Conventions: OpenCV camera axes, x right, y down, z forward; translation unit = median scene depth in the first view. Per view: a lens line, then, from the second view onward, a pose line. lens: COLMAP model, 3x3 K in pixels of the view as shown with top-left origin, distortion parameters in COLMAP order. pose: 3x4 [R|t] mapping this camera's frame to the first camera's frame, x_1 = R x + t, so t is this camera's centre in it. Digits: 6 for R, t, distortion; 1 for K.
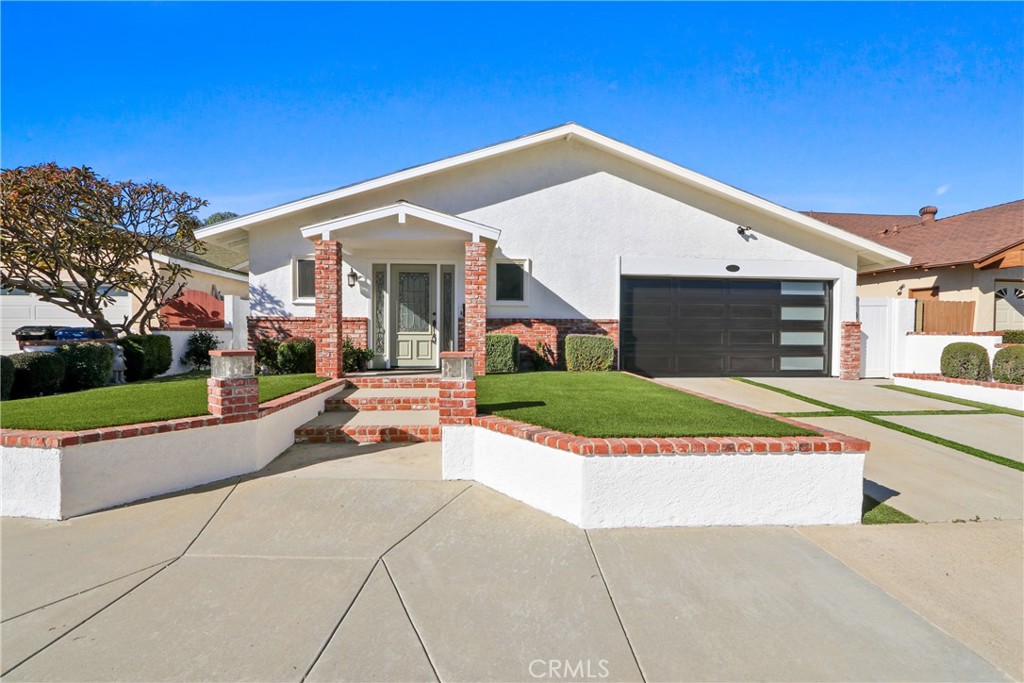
lens RADIAL K [[475.2, 0, 515.2], [0, 475.2, 342.0], [0, 0, 1]] dist [-0.004945, -0.001760]
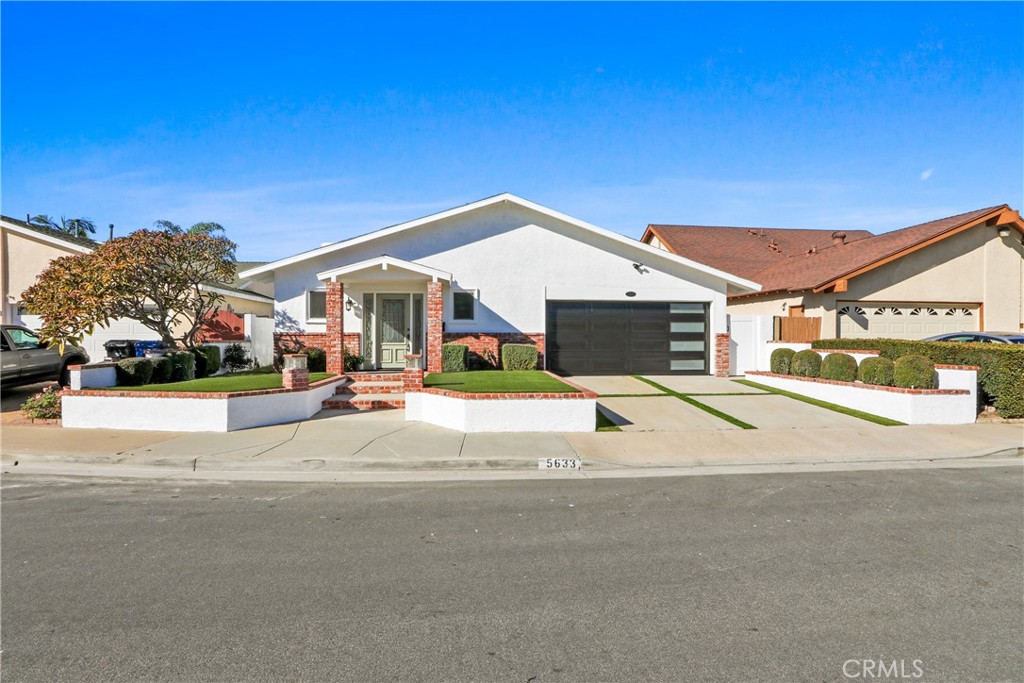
lens RADIAL K [[526.6, 0, 510.7], [0, 526.6, 341.1], [0, 0, 1]] dist [-0.004042, -0.000056]
pose [[0.999987, -0.005087, -0.000805, 0.126929], [0.005071, 0.999819, -0.018323, 0.003315], [0.000898, 0.018318, 0.999832, -0.521206]]
